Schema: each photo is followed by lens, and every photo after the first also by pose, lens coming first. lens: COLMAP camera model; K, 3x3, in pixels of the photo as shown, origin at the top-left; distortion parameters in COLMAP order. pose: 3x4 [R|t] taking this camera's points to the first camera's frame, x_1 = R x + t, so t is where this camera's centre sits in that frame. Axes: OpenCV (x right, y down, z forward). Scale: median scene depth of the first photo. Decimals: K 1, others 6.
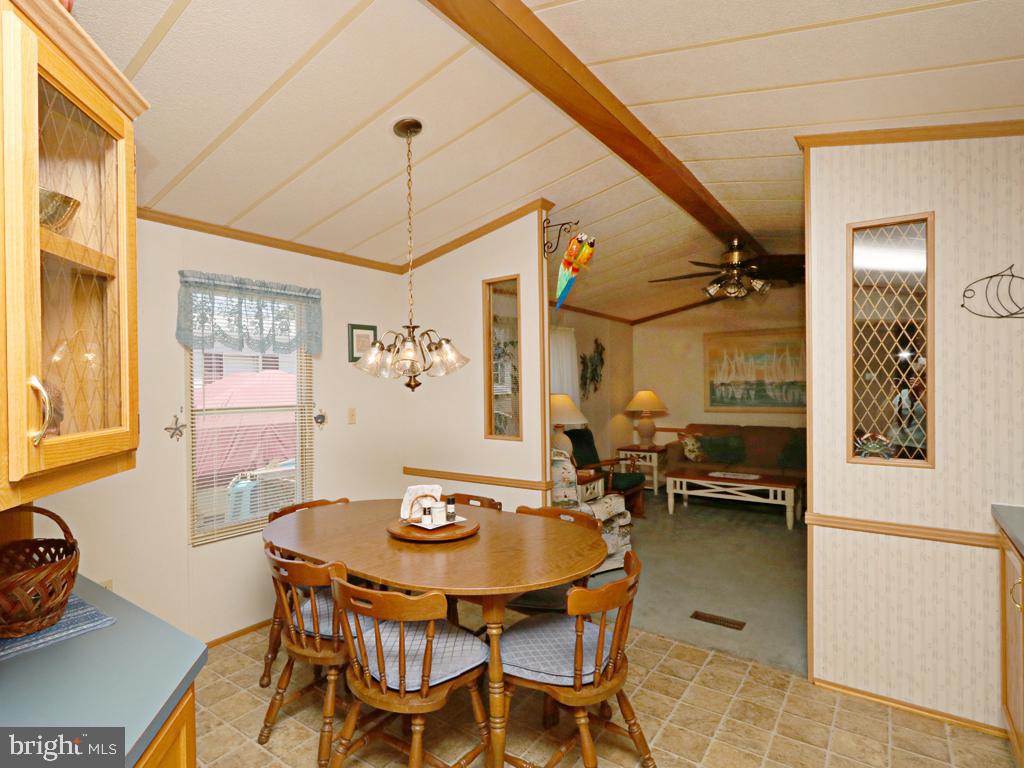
lens RADIAL K [[542.9, 0, 448.2], [0, 542.9, 391.8], [0, 0, 1]] dist [-0.030313, 0.003095]
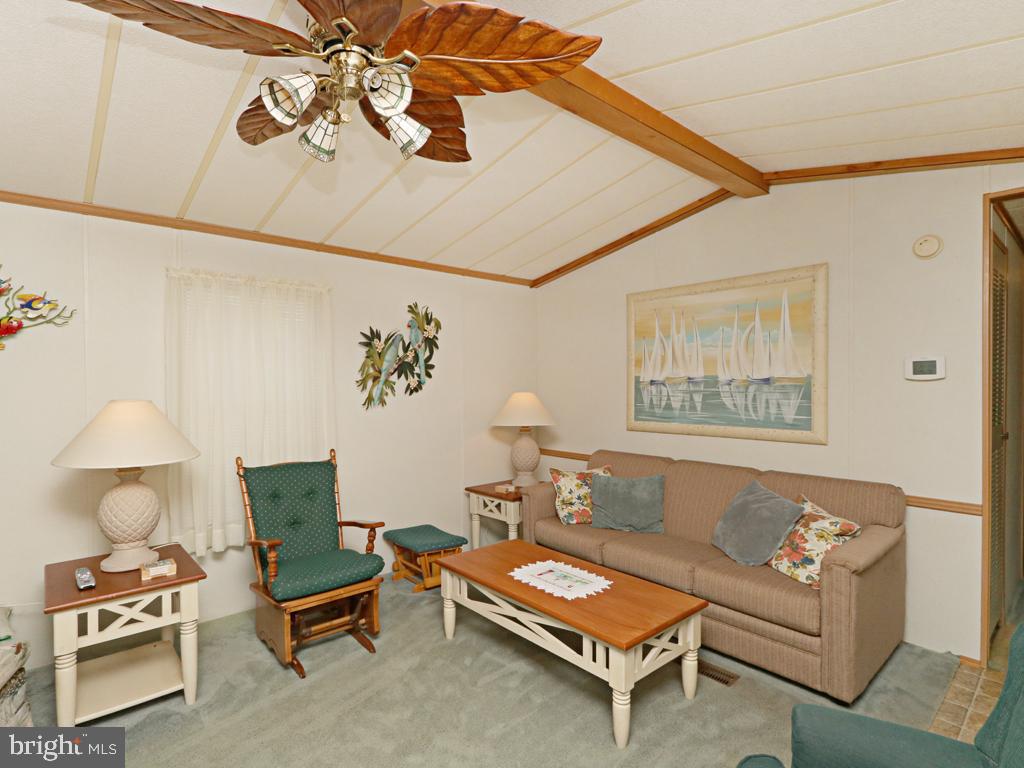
lens RADIAL K [[528.5, 0, 484.4], [0, 528.5, 386.5], [0, 0, 1]] dist [0.000629, -0.000208]
pose [[0.984073, 0.008544, -0.177560, 0.532185], [-0.008696, 0.999962, -0.000074, -0.009941], [0.177552, 0.001617, 0.984110, 0.520230]]
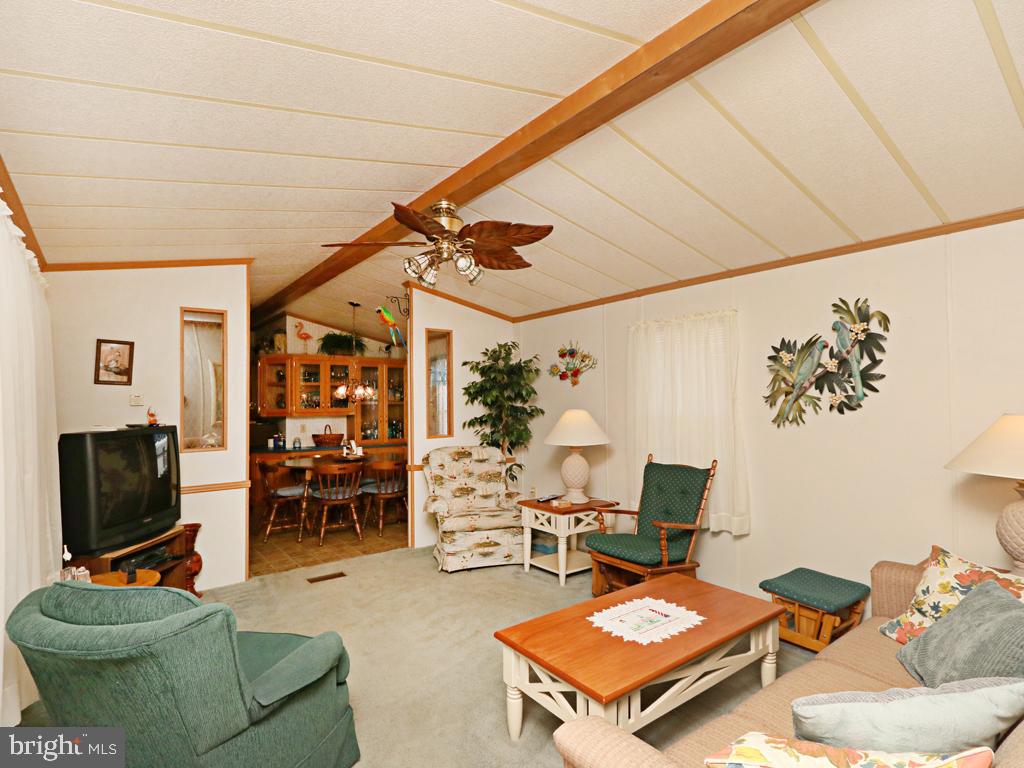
lens RADIAL K [[524.3, 0, 507.6], [0, 524.3, 388.8], [0, 0, 1]] dist [0.001309, -0.000118]
pose [[-0.233584, -0.010763, -0.972277, 0.929863], [0.001507, 0.999934, -0.011431, -0.018083], [0.972335, -0.004135, -0.233552, 0.963686]]
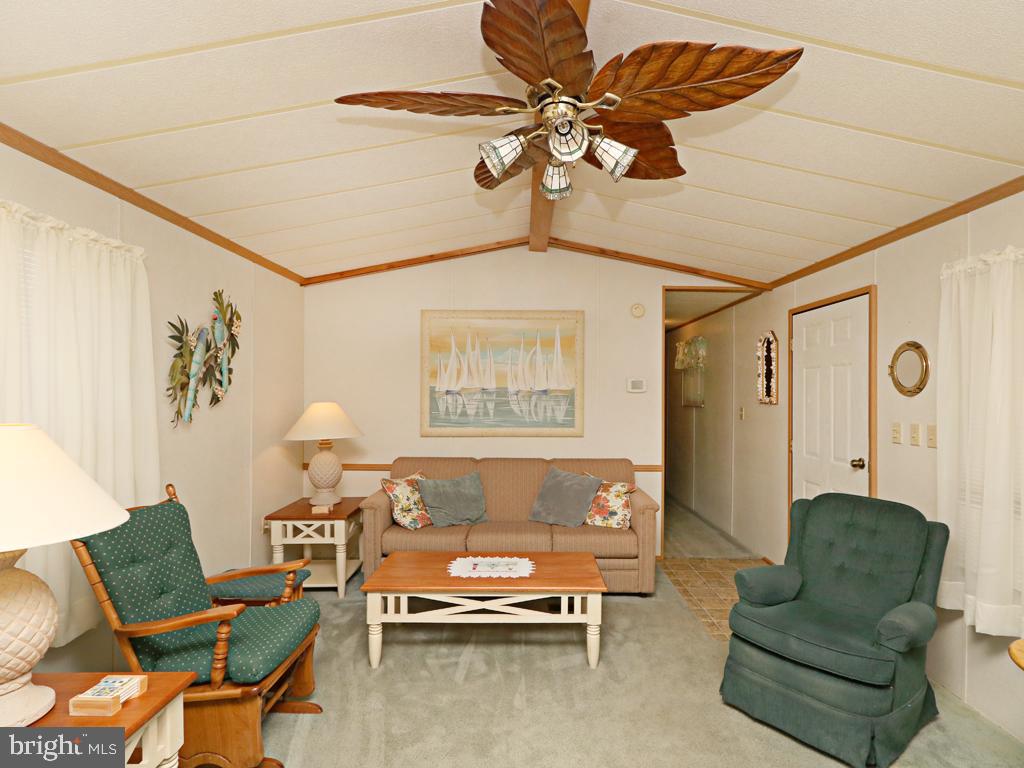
lens RADIAL K [[551.1, 0, 534.8], [0, 551.1, 391.3], [0, 0, 1]] dist [0.003210, 0.000254]
pose [[0.758890, 0.013260, 0.651084, 0.202162], [-0.008125, 0.999908, -0.010893, -0.010852], [-0.651168, 0.002977, 0.758927, 0.543945]]
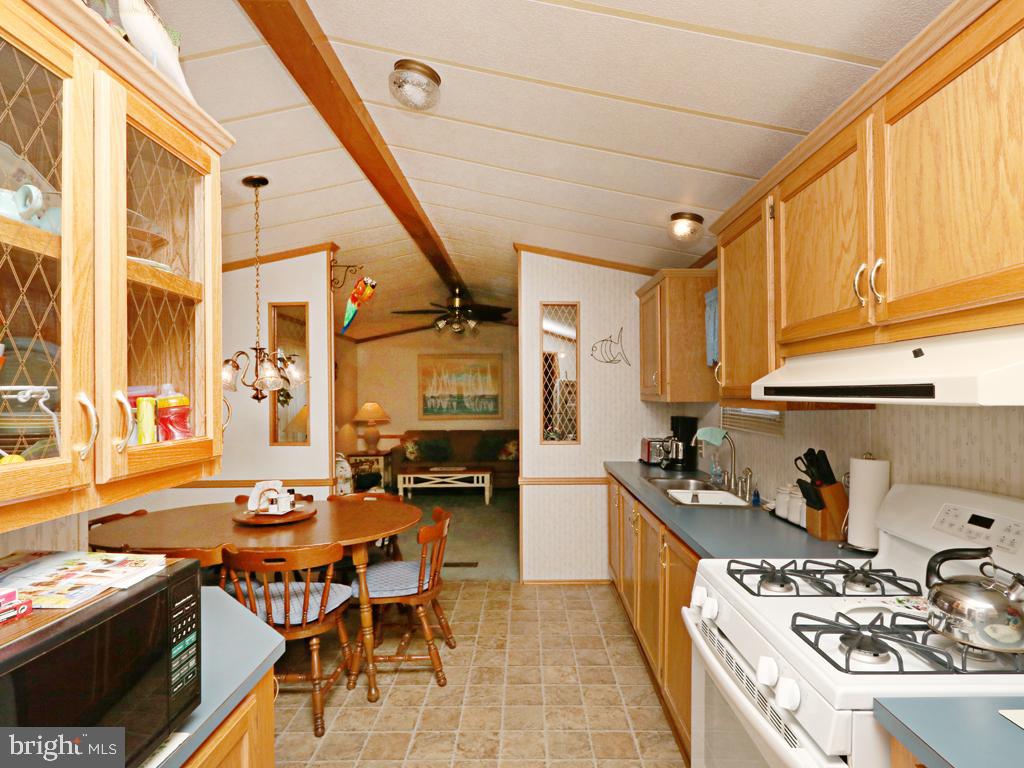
lens RADIAL K [[560.5, 0, 530.2], [0, 560.5, 391.2], [0, 0, 1]] dist [0.000160, -0.000713]
pose [[0.765157, 0.010033, 0.643765, -0.170044], [0.005058, 0.999754, -0.021593, 0.001654], [-0.643823, 0.019778, 0.764919, -0.138328]]
